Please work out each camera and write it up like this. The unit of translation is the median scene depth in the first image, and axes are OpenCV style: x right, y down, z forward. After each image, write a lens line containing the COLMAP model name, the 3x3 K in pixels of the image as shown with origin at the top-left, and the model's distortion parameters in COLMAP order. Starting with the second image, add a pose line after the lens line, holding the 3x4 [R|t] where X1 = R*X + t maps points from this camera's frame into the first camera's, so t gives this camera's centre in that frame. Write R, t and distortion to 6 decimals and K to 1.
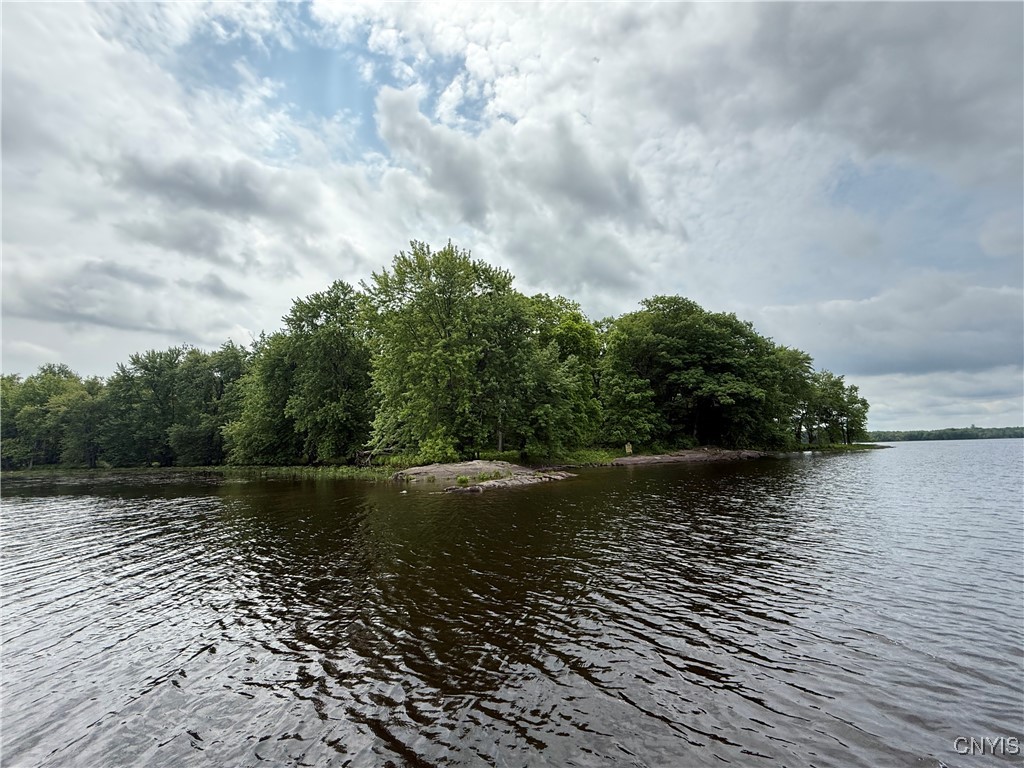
lens RADIAL K [[403.1, 0, 512.0], [0, 403.1, 384.0], [0, 0, 1]] dist [0.000441, 0.000090]
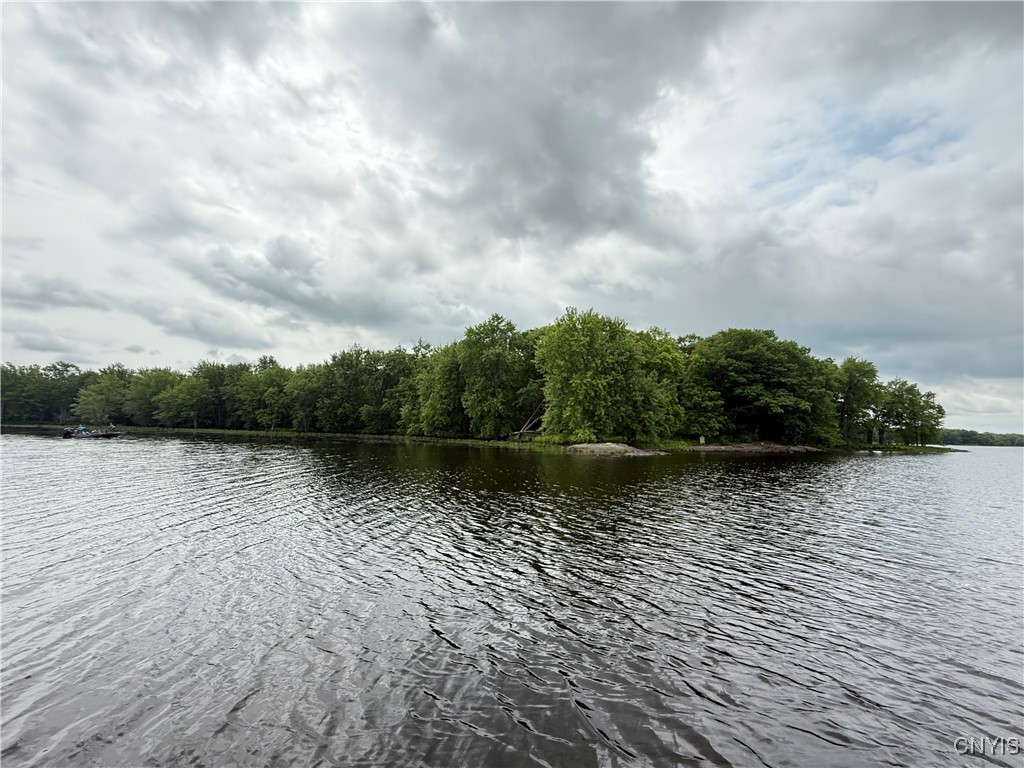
lens RADIAL K [[407.4, 0, 512.0], [0, 407.4, 384.0], [0, 0, 1]] dist [0.000363, 0.000022]
pose [[0.985566, 0.032621, -0.166119, -0.136685], [-0.024707, 0.998469, 0.049484, -0.090175], [0.167479, -0.044666, 0.984863, -0.506628]]
